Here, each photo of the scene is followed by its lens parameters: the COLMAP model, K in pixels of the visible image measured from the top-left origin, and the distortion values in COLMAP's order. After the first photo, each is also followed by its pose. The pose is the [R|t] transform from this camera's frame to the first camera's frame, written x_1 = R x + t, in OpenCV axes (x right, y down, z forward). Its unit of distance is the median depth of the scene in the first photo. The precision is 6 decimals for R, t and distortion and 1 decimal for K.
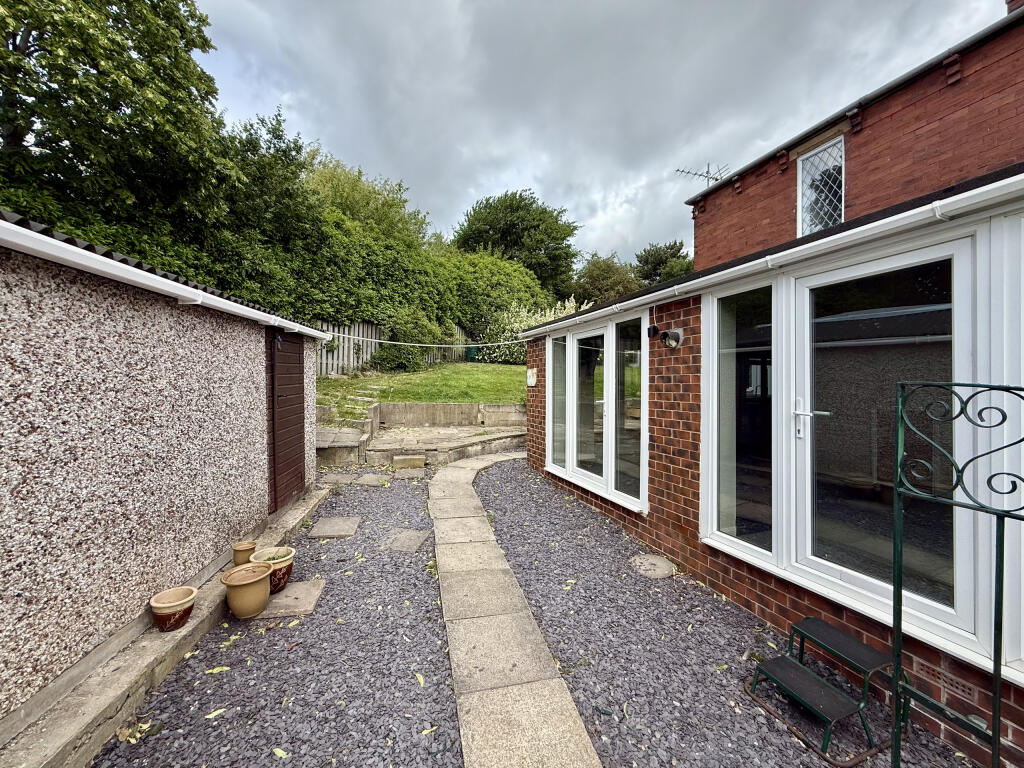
lens RADIAL K [[409.0, 0, 512.1], [0, 409.0, 383.2], [0, 0, 1]] dist [0.001889, 0.000235]
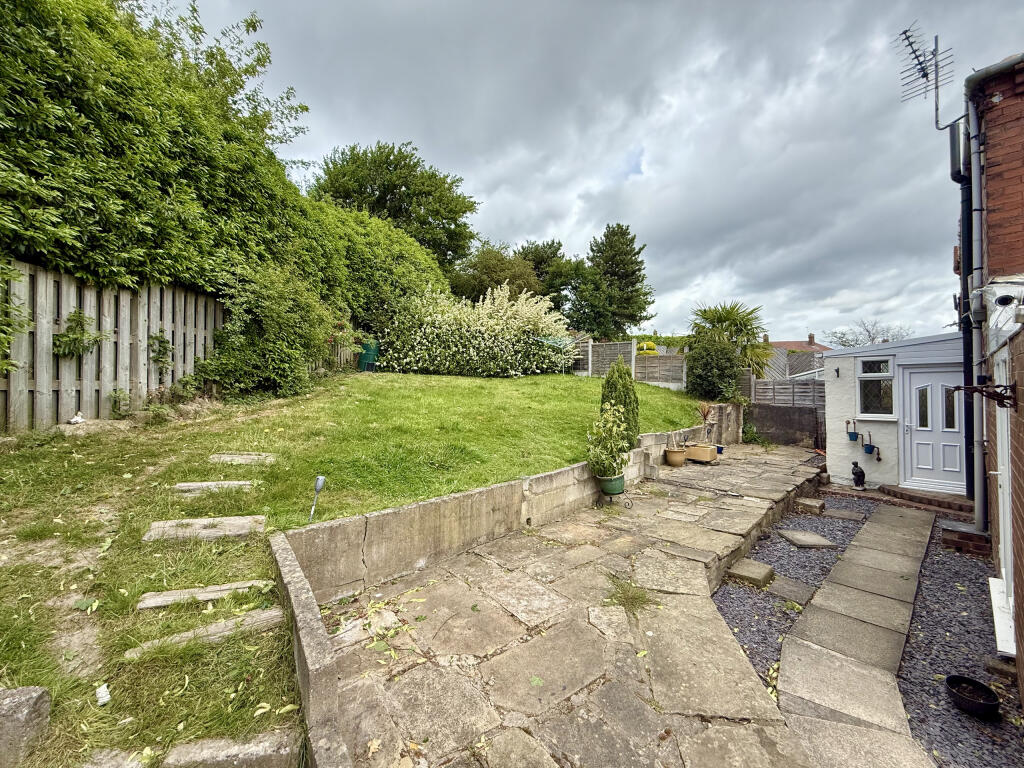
lens RADIAL K [[409.0, 0, 512.5], [0, 409.0, 384.7], [0, 0, 1]] dist [0.001889, 0.000235]
pose [[0.924789, -0.018774, 0.380017, -0.185200], [0.018619, 0.999818, 0.004083, -0.039505], [-0.380024, 0.003299, 0.924971, 0.433641]]
